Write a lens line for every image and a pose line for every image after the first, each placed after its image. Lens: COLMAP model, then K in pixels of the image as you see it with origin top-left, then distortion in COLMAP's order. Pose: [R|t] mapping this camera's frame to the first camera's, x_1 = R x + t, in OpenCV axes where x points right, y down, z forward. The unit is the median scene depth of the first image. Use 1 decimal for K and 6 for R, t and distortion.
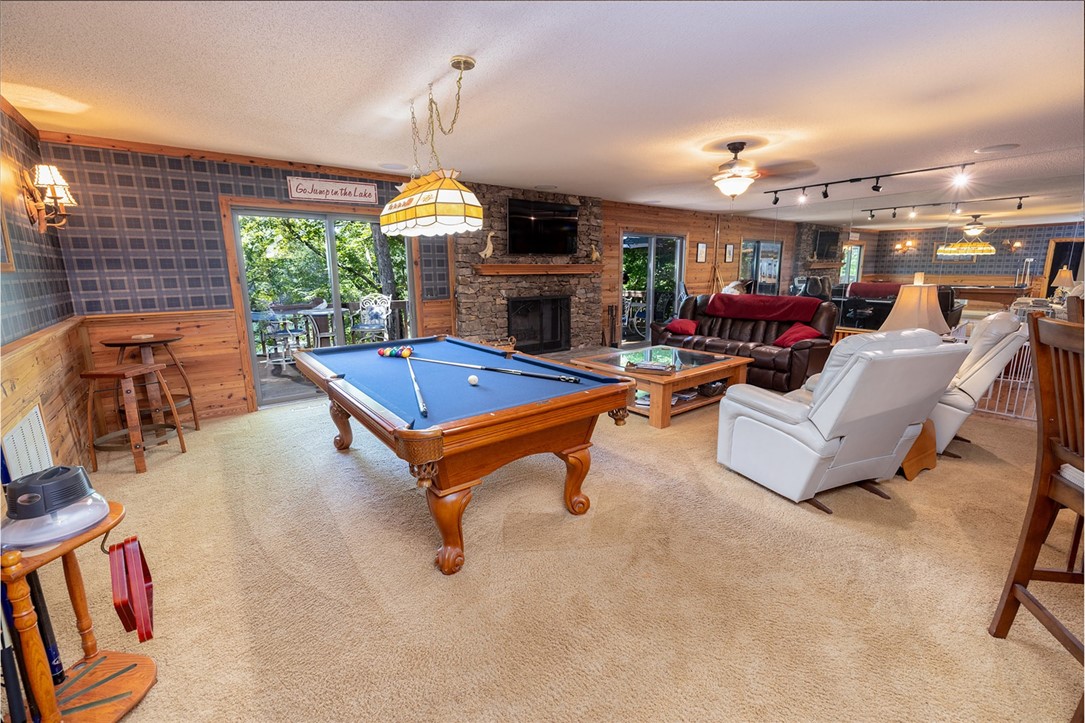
lens RADIAL K [[456.0, 0, 543.5], [0, 456.0, 358.3], [0, 0, 1]] dist [0.000979, -0.000287]
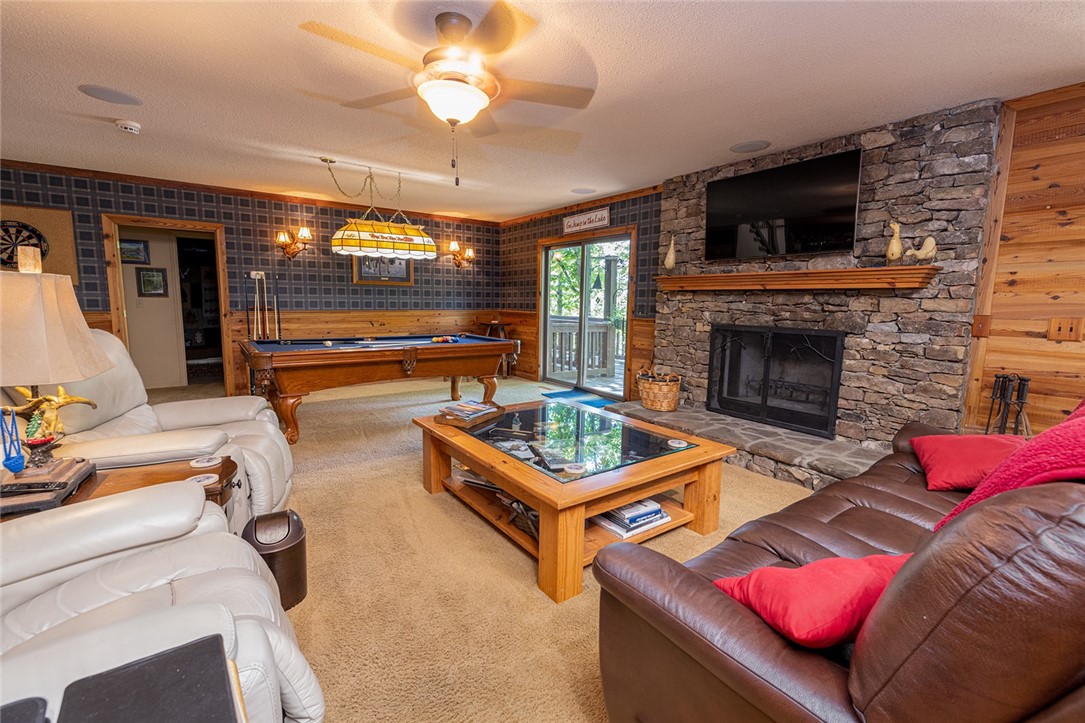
lens RADIAL K [[456.0, 0, 534.1], [0, 456.0, 358.5], [0, 0, 1]] dist [0.000979, -0.000287]
pose [[-0.032189, 0.134131, -0.990441, 0.656934], [-0.205499, 0.968894, 0.137892, -0.126610], [0.978128, 0.207974, -0.003624, 0.781742]]
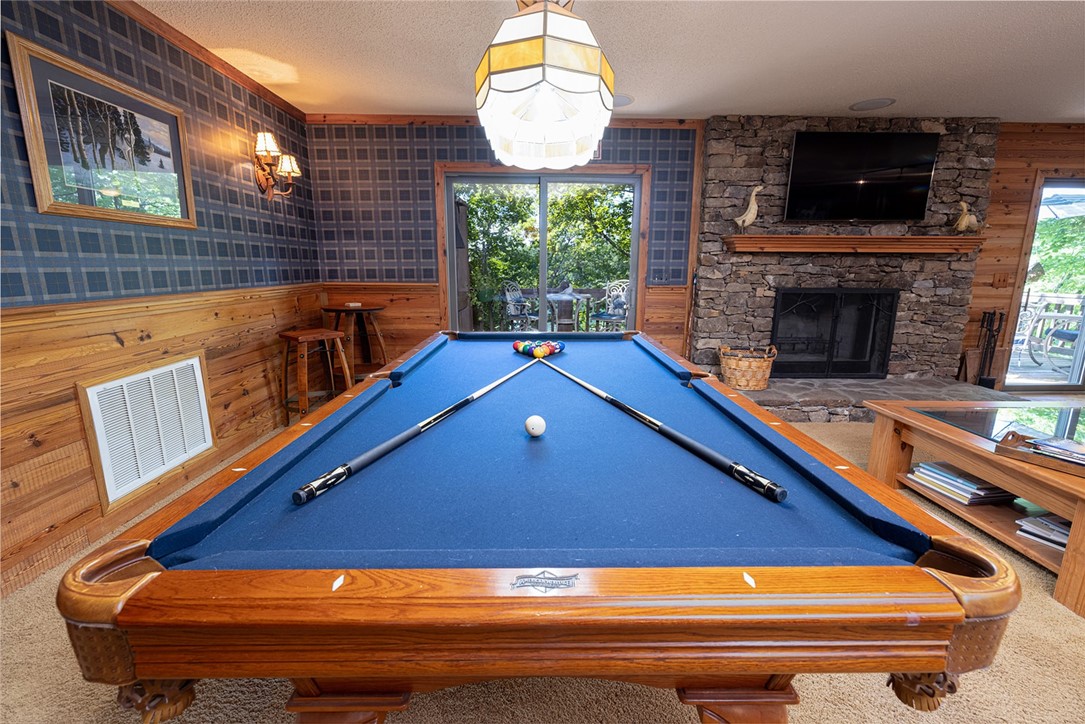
lens RADIAL K [[456.0, 0, 542.7], [0, 456.0, 358.0], [0, 0, 1]] dist [0.000979, -0.000287]
pose [[0.800338, 0.129905, -0.585307, 0.053155], [-0.126154, 0.990877, 0.047417, -0.020185], [0.586127, 0.035889, 0.809424, 0.276027]]
